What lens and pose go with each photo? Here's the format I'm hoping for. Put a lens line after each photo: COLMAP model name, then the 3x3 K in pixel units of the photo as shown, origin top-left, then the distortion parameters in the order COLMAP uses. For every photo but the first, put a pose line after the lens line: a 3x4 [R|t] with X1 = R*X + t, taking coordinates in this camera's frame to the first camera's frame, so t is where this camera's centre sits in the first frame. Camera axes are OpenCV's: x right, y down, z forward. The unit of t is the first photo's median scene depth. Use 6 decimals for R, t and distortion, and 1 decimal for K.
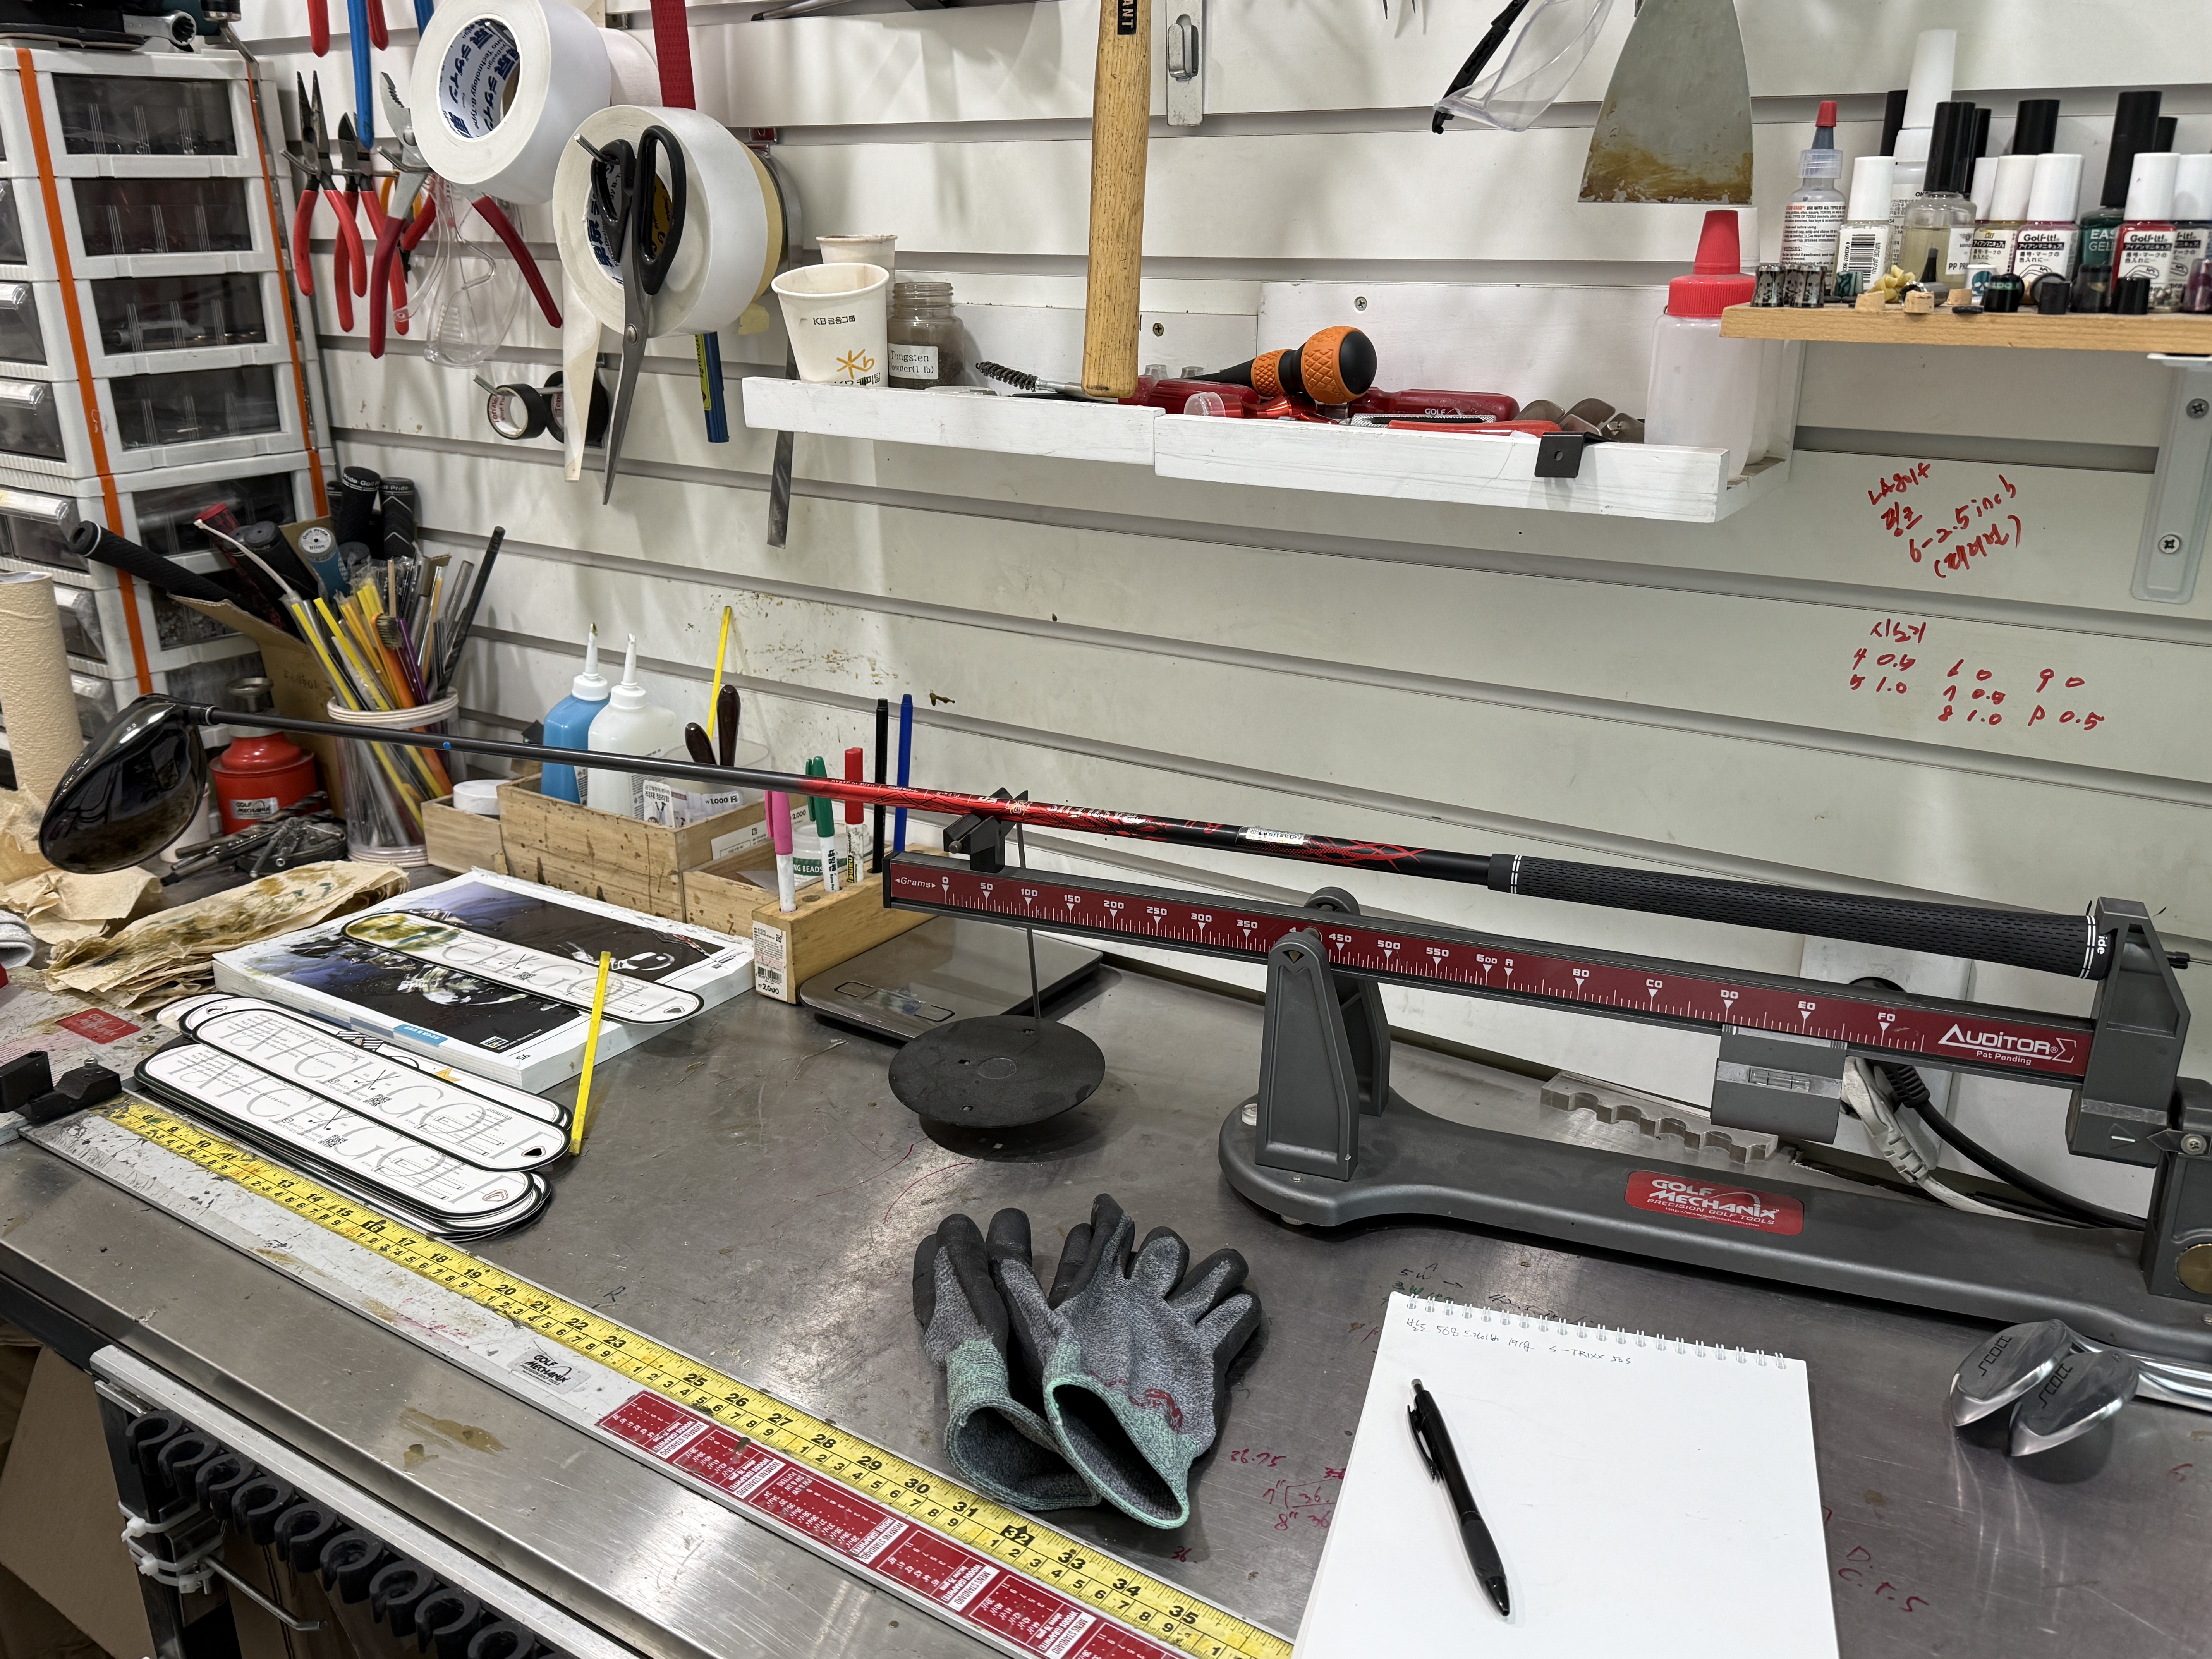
lens RADIAL K [[1595.9, 0, 1110.5], [0, 1595.9, 773.3], [0, 0, 1]] dist [-0.000915, -0.065335]
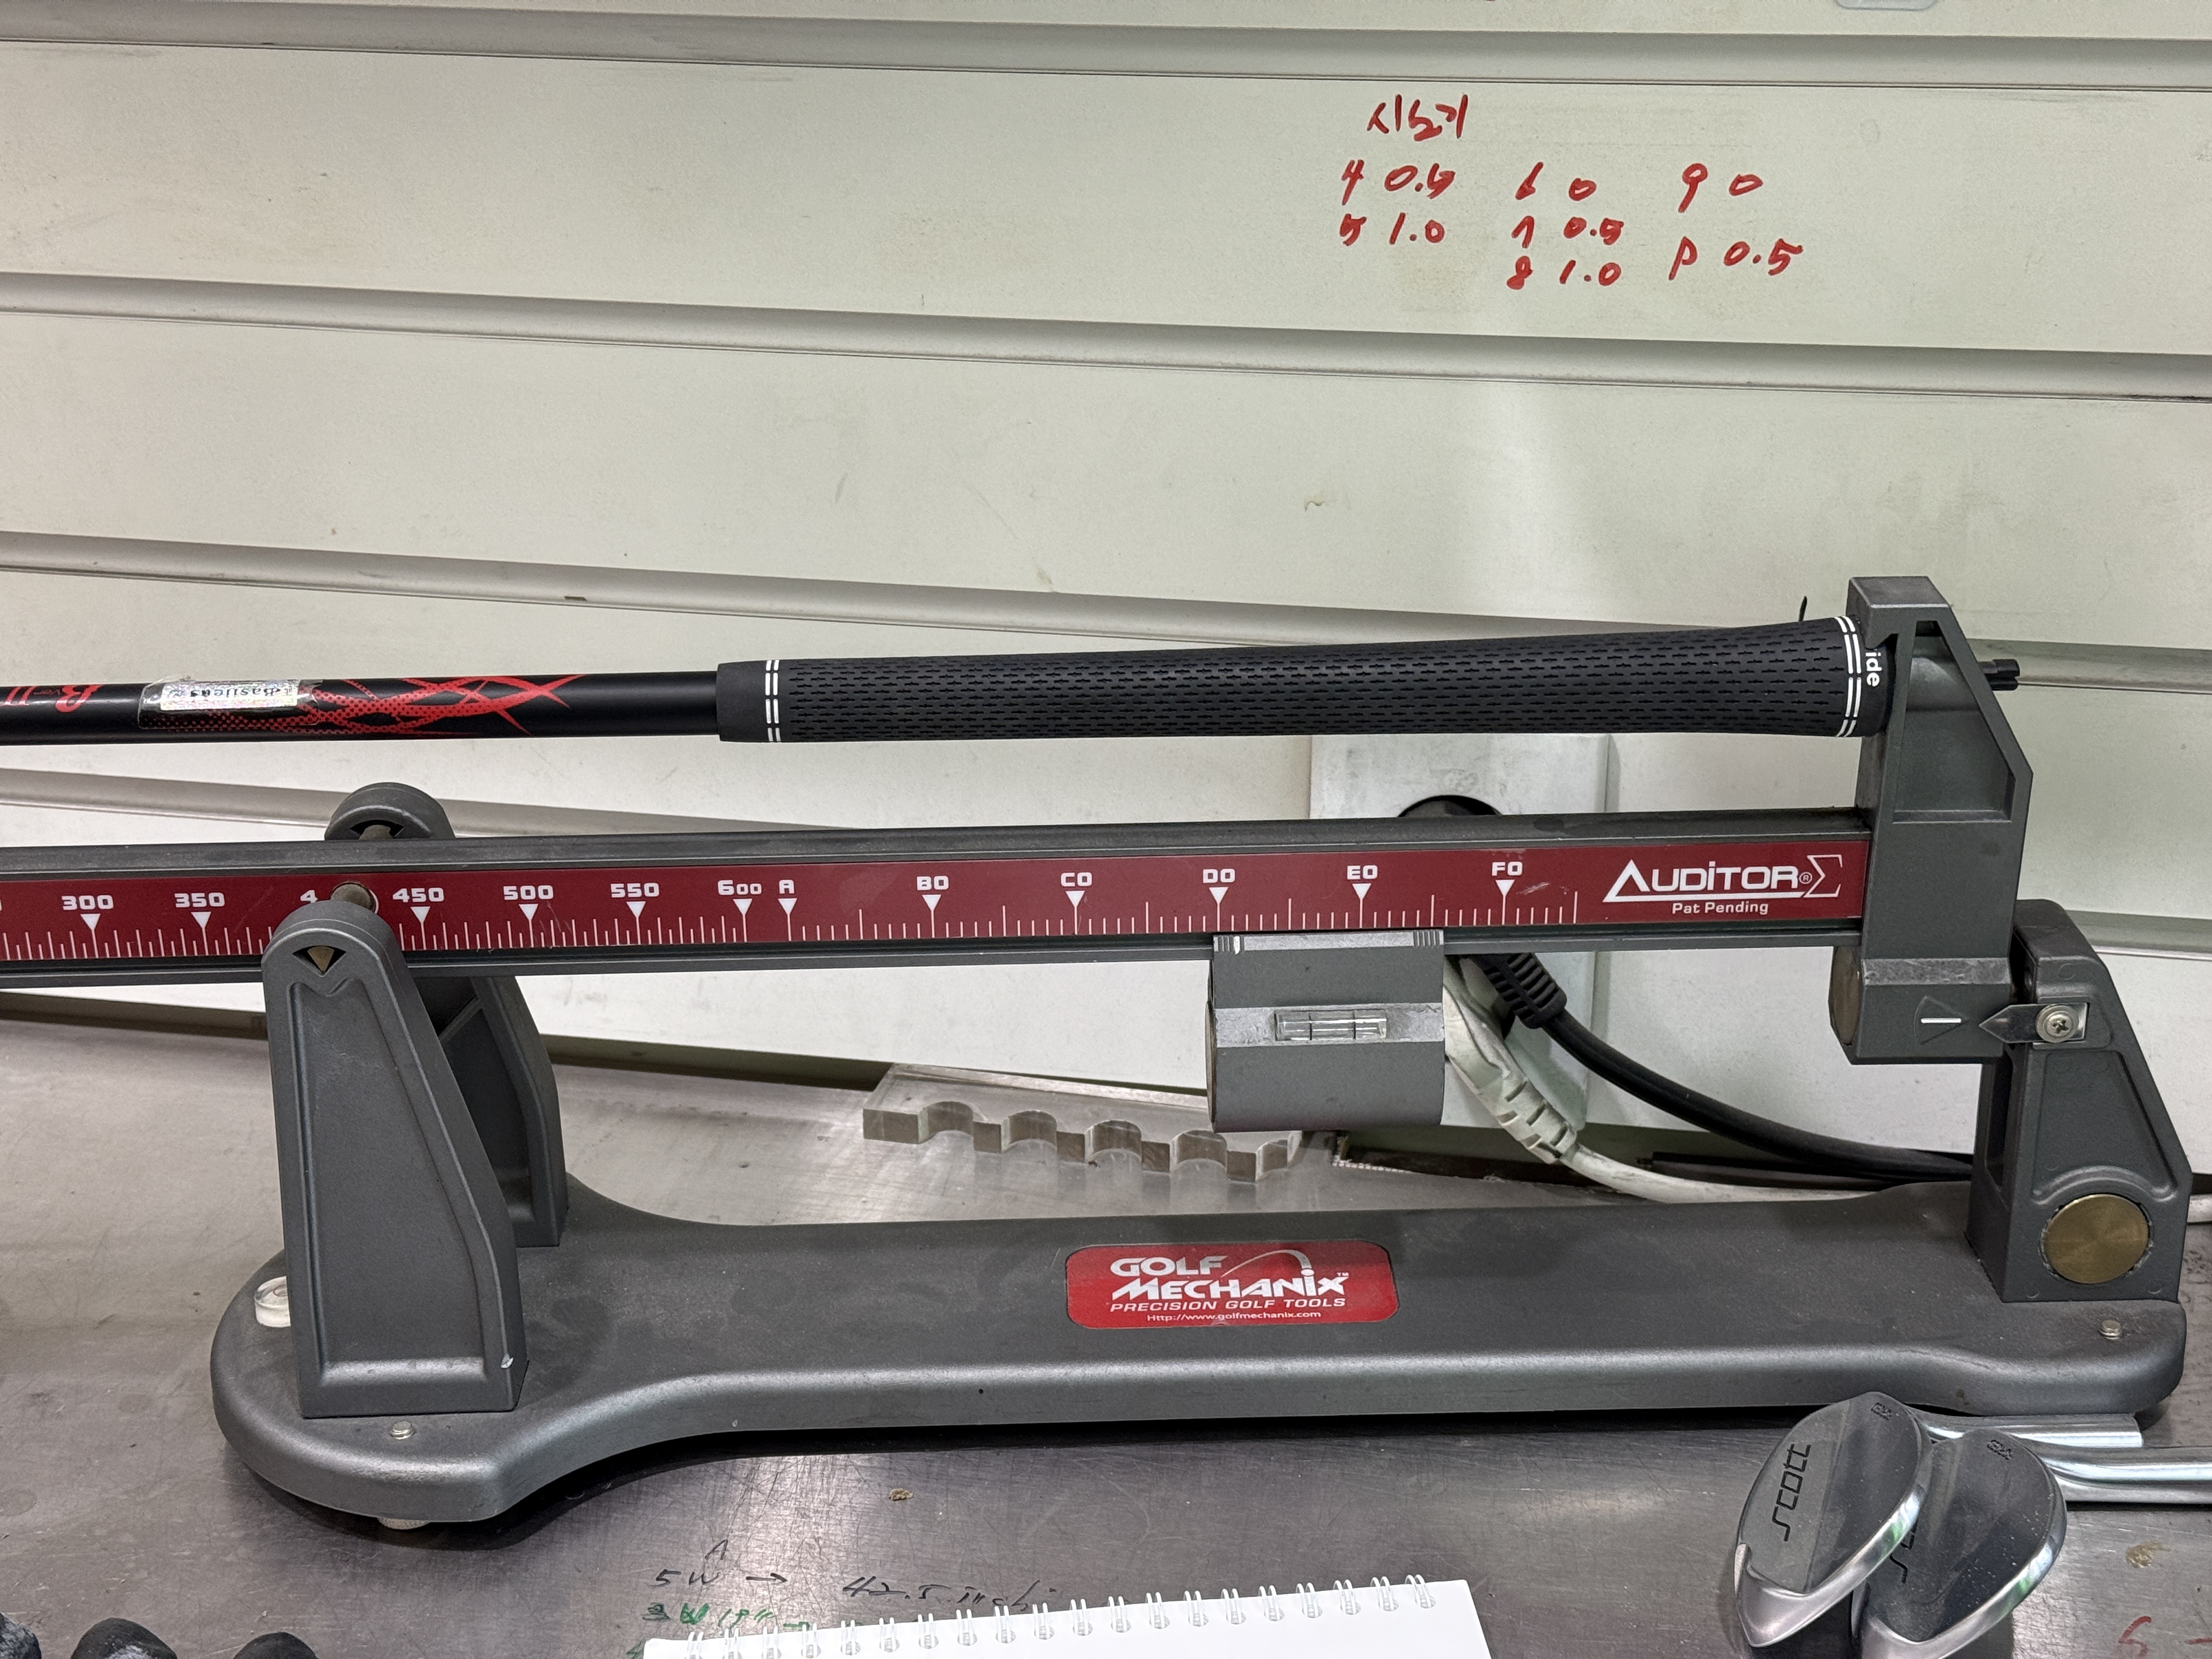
lens RADIAL K [[3096.1, 0, 1106.0], [0, 3096.1, 829.5], [0, 0, 1]] dist [0.155411, -0.047547]
pose [[0.920352, -0.162181, 0.355879, 0.010955], [0.128397, 0.984826, 0.116753, 0.005944], [-0.369415, -0.061760, 0.927210, 0.103499]]
